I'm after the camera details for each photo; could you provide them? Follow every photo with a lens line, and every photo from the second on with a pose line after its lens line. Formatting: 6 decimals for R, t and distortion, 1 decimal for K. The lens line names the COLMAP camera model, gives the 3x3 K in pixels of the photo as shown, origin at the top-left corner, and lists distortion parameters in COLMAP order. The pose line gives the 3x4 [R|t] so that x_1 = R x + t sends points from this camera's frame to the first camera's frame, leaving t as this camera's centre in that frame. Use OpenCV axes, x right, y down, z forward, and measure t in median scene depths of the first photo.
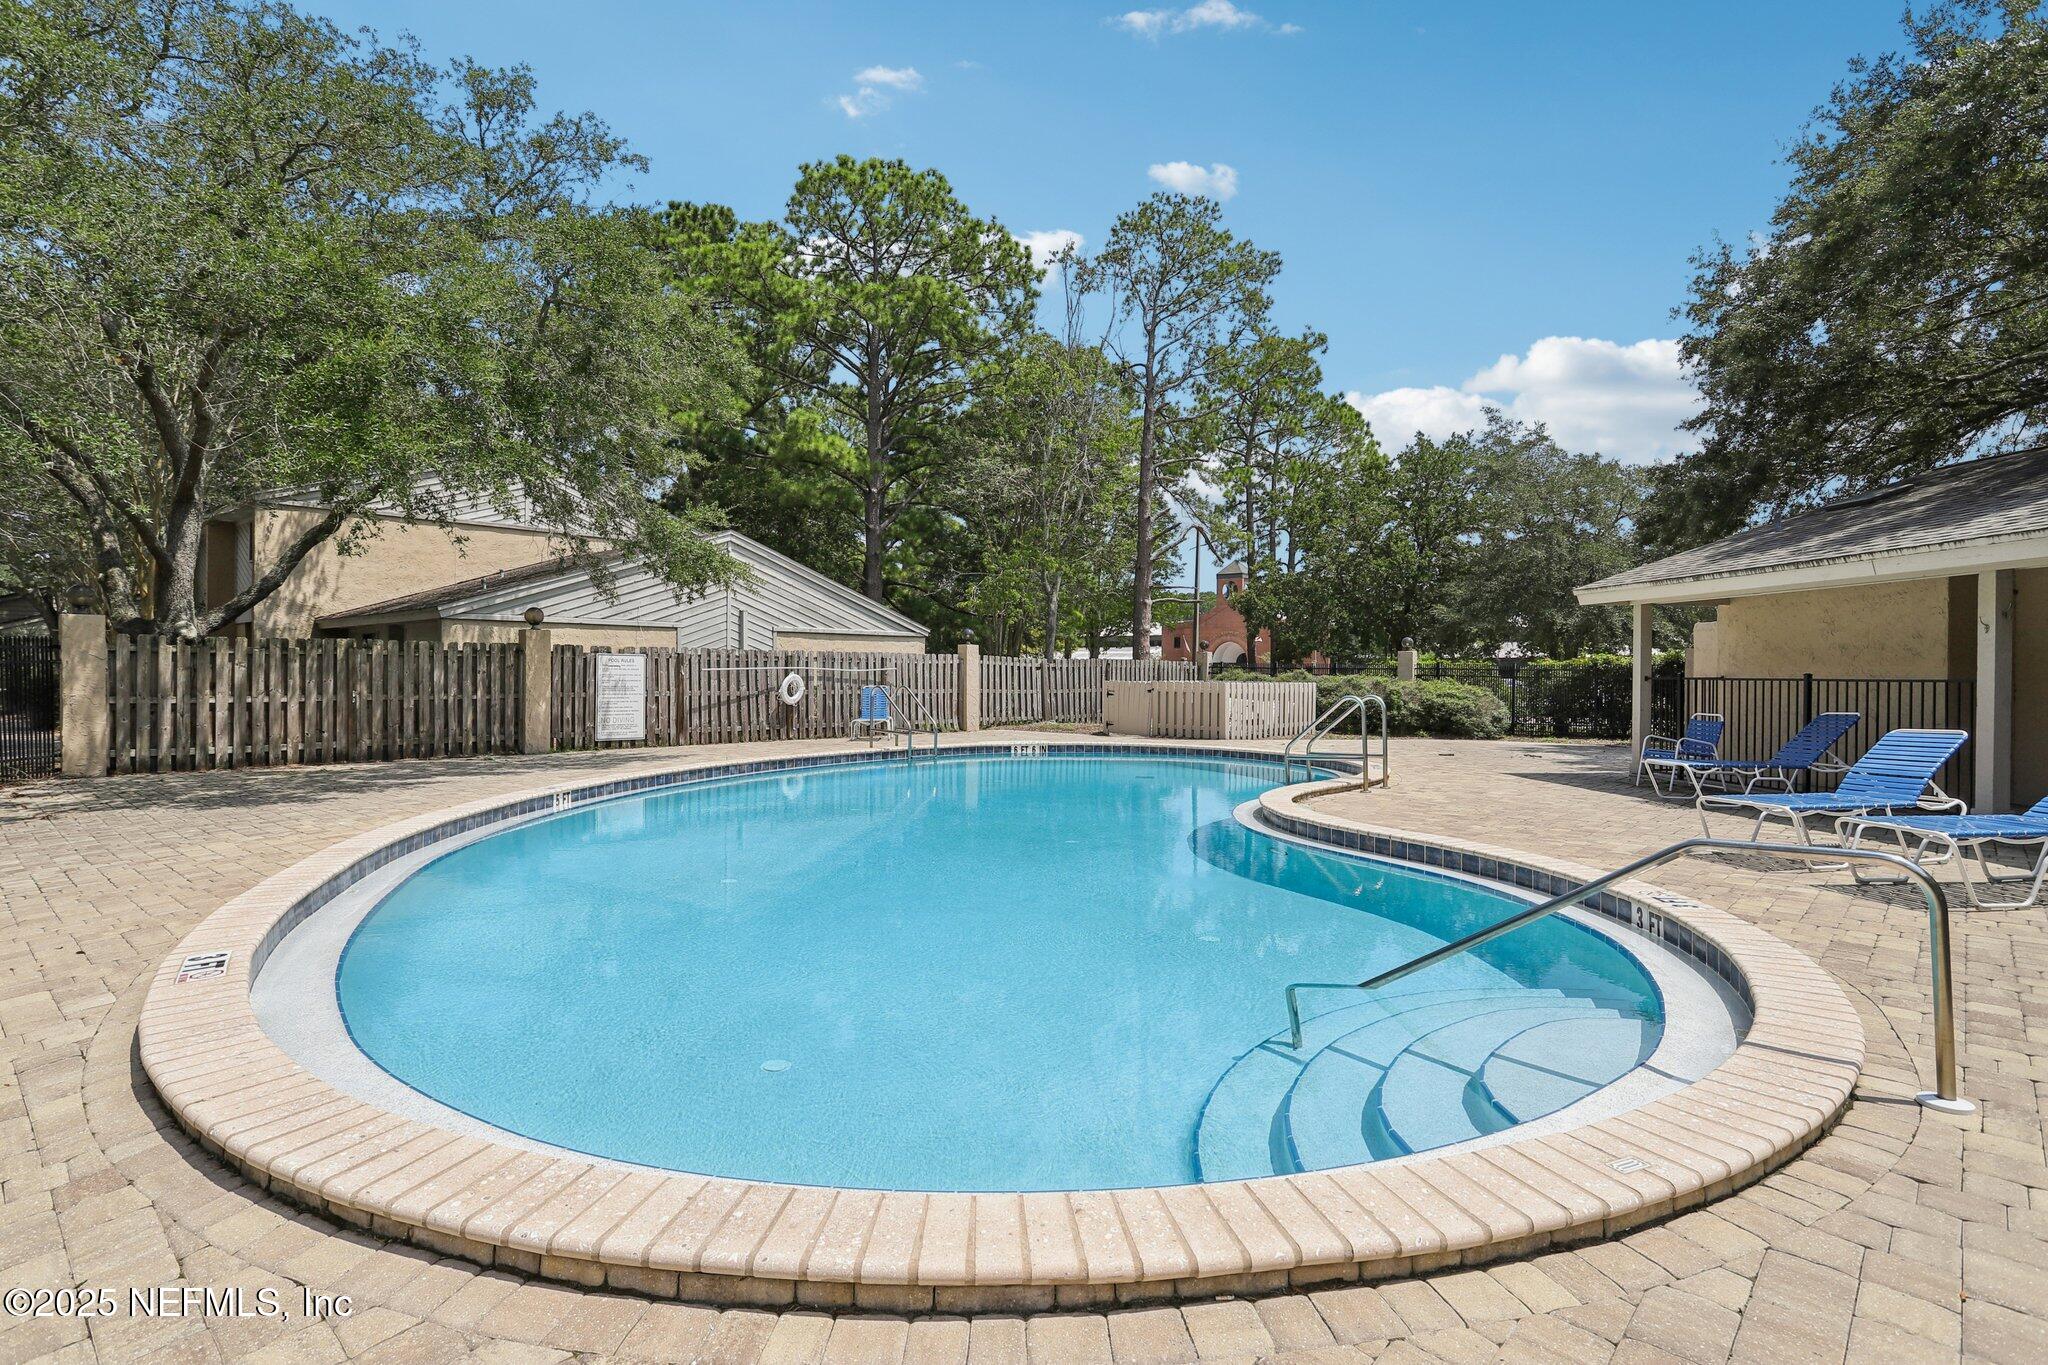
lens RADIAL K [[1132.7, 0, 1024.0], [0, 1132.7, 682.5], [0, 0, 1]] dist [-0.078735, 0.000771]
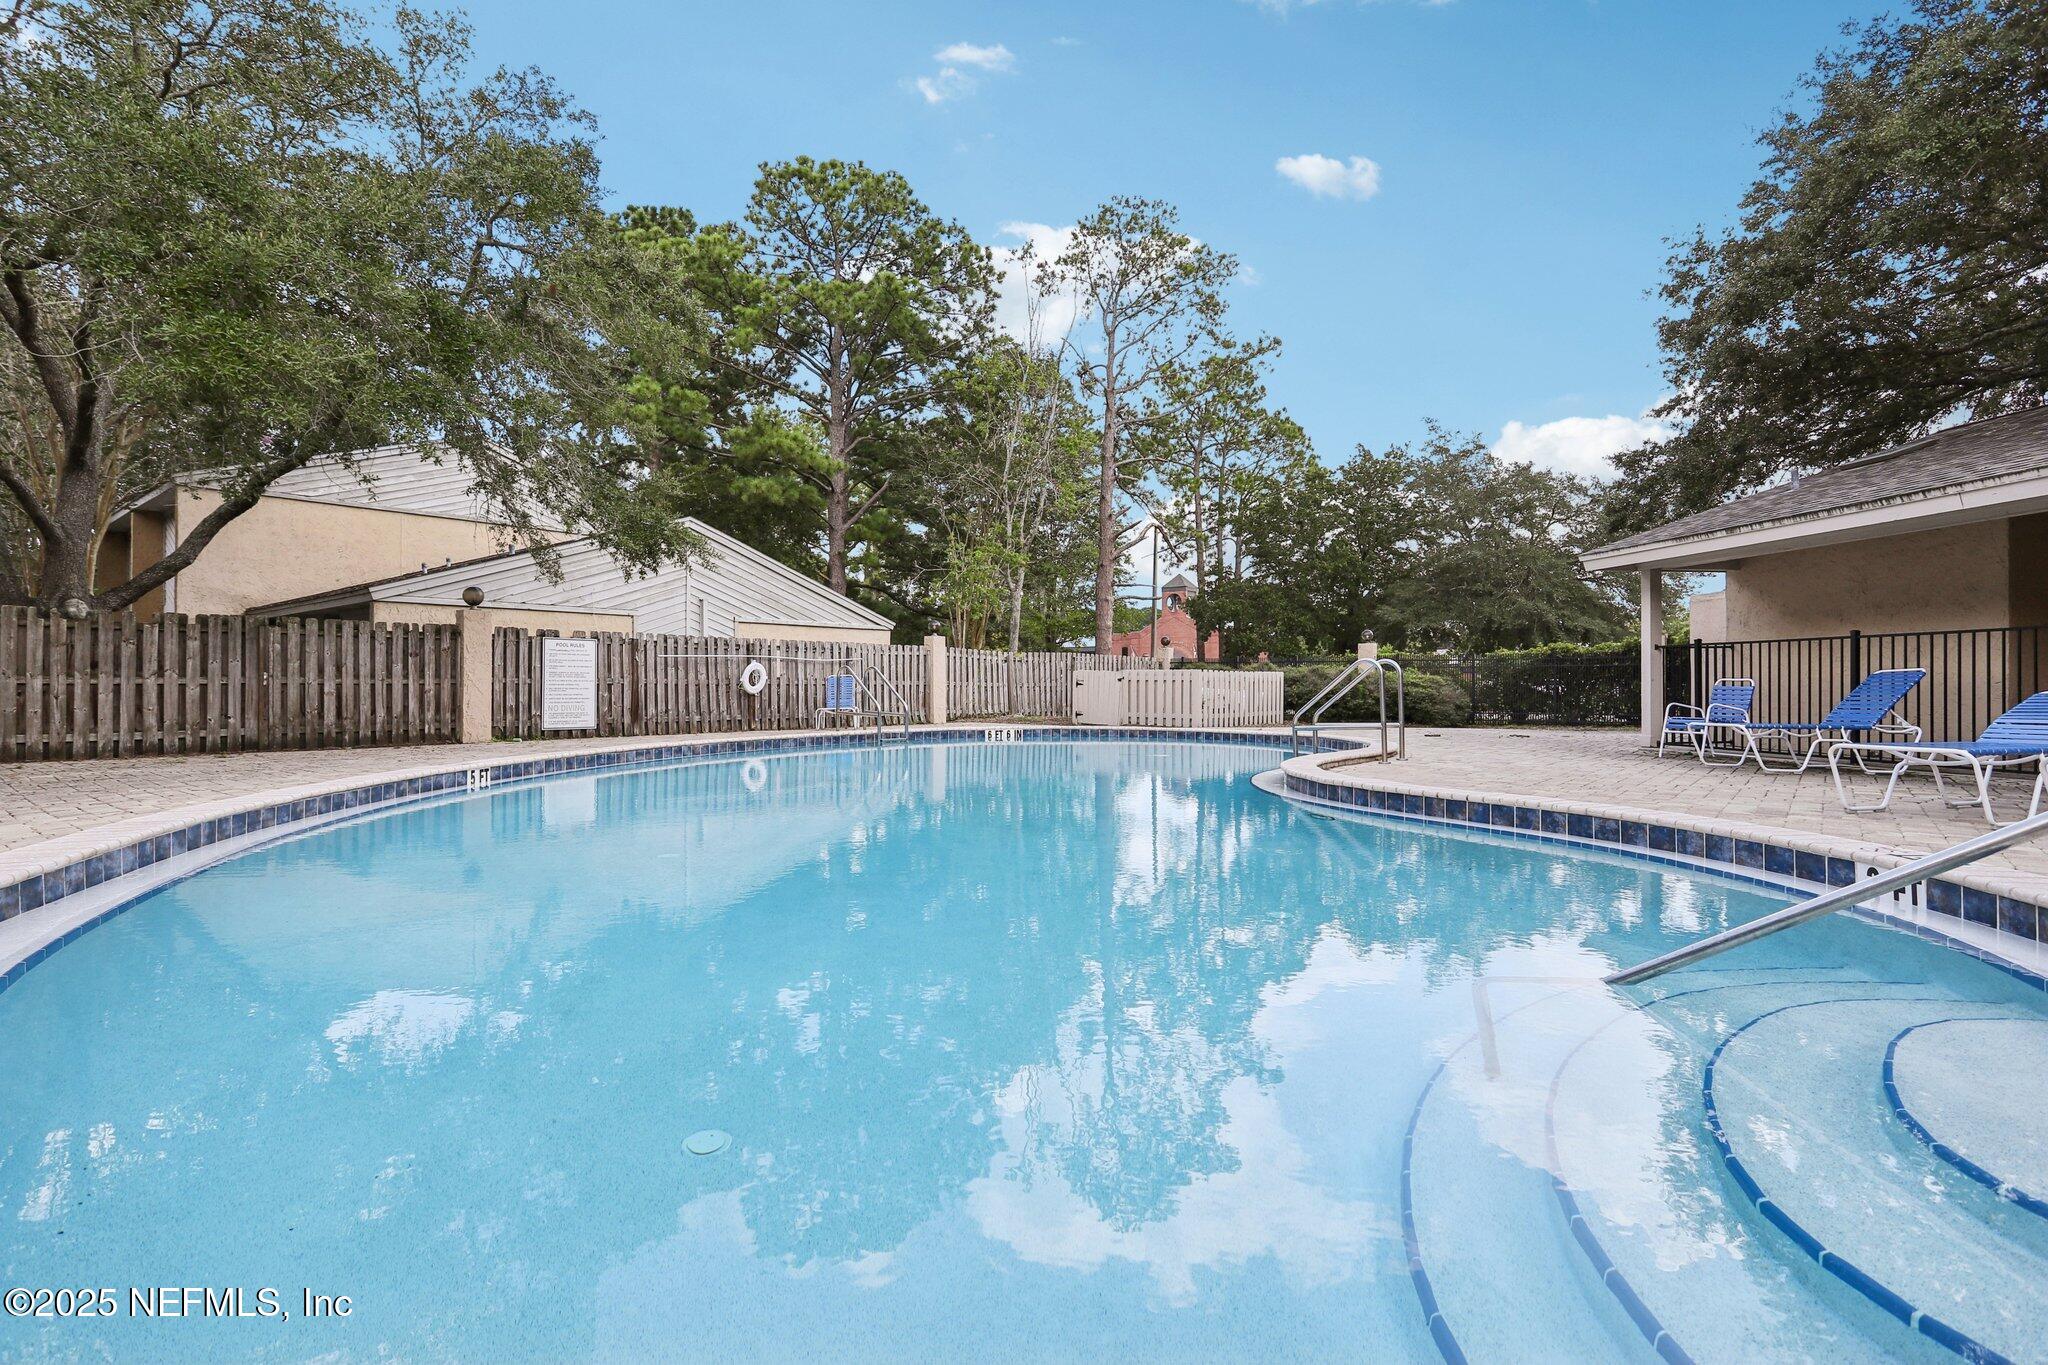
lens RADIAL K [[1005.5, 0, 1022.3], [0, 1005.5, 709.5], [0, 0, 1]] dist [-0.056210, -0.001063]
pose [[0.998521, -0.007280, 0.053878, -0.018539], [0.007182, 0.999972, 0.002014, 0.026664], [-0.053891, -0.001624, 0.998545, 0.108237]]
